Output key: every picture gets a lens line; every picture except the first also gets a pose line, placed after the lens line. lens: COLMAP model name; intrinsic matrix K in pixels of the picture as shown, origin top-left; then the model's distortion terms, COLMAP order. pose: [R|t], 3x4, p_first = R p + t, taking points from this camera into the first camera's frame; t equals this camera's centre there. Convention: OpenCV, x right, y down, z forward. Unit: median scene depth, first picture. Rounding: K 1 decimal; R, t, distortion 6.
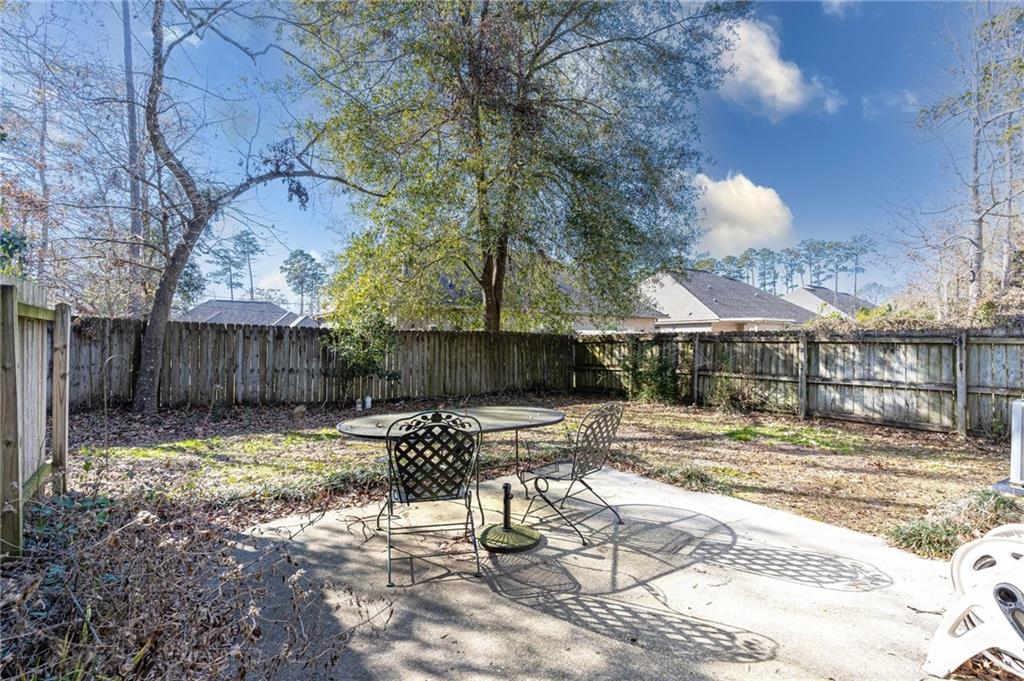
lens RADIAL K [[519.9, 0, 512.0], [0, 519.9, 340.5], [0, 0, 1]] dist [0.000444, 0.000117]
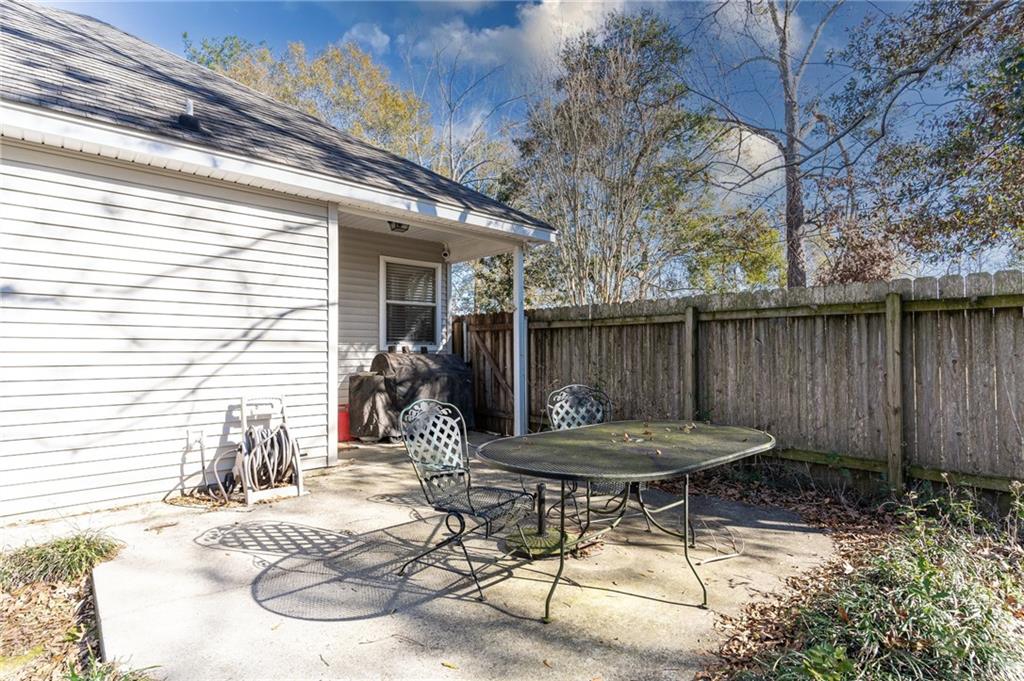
lens RADIAL K [[519.9, 0, 512.0], [0, 519.9, 340.5], [0, 0, 1]] dist [0.000444, 0.000117]
pose [[-0.989128, -0.001647, -0.147051, 0.189529], [0.001829, 0.999722, -0.023500, 0.044687], [0.147049, -0.023514, -0.988850, 2.029293]]
